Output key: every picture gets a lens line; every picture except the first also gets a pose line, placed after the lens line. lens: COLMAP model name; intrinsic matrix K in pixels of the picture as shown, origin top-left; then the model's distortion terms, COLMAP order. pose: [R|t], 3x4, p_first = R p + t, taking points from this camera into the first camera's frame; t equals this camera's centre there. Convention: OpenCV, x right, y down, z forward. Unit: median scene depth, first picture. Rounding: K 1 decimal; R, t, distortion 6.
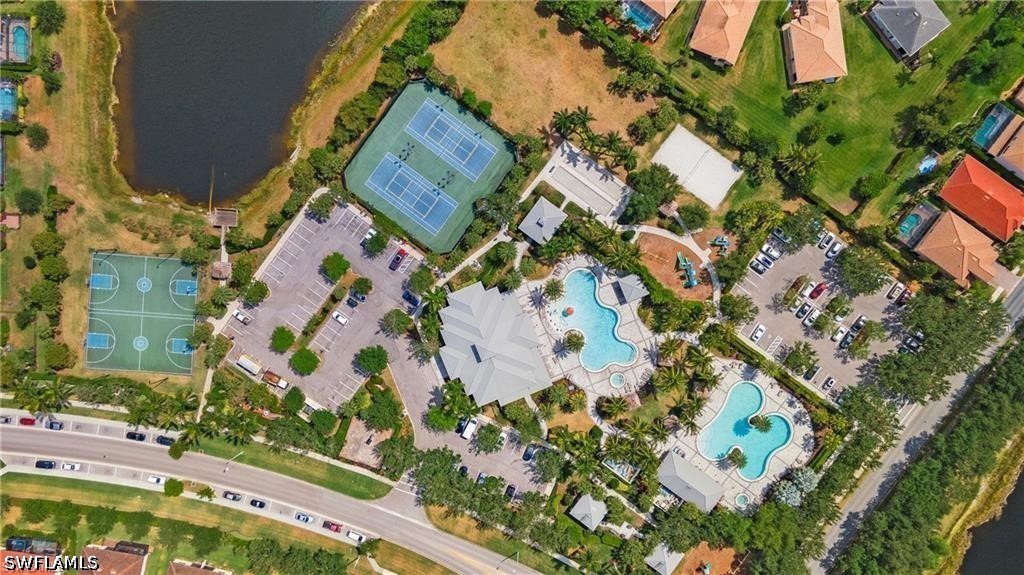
lens RADIAL K [[714.2, 0, 512.0], [0, 714.2, 287.5], [0, 0, 1]] dist [0.028448, 0.000021]
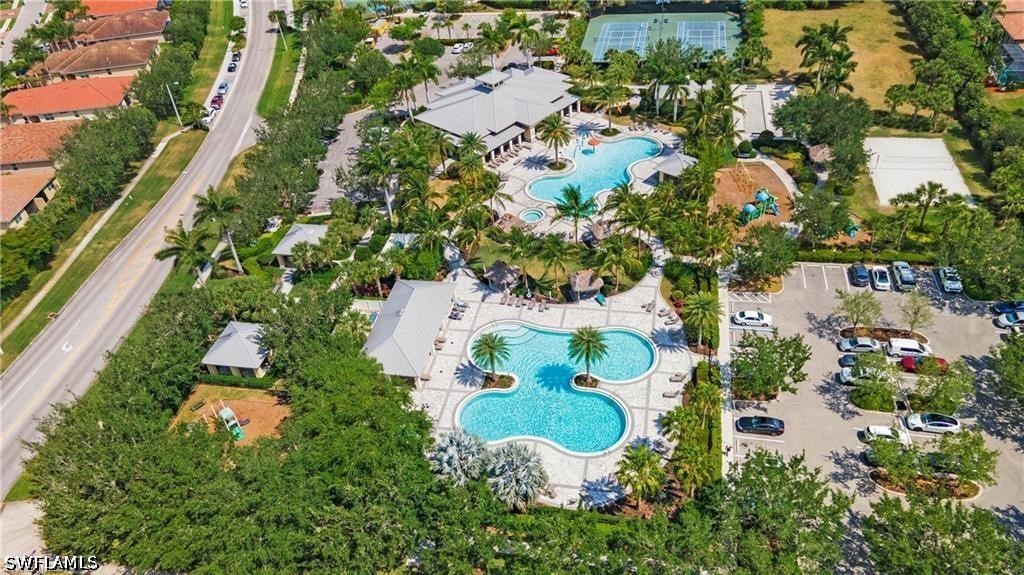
lens RADIAL K [[714.2, 0, 512.0], [0, 714.2, 287.5], [0, 0, 1]] dist [0.028448, 0.000021]
pose [[0.416164, 0.560497, -0.715997, 0.599549], [-0.907452, 0.306044, -0.287867, 0.333577], [0.057778, 0.769533, 0.635988, 0.674611]]
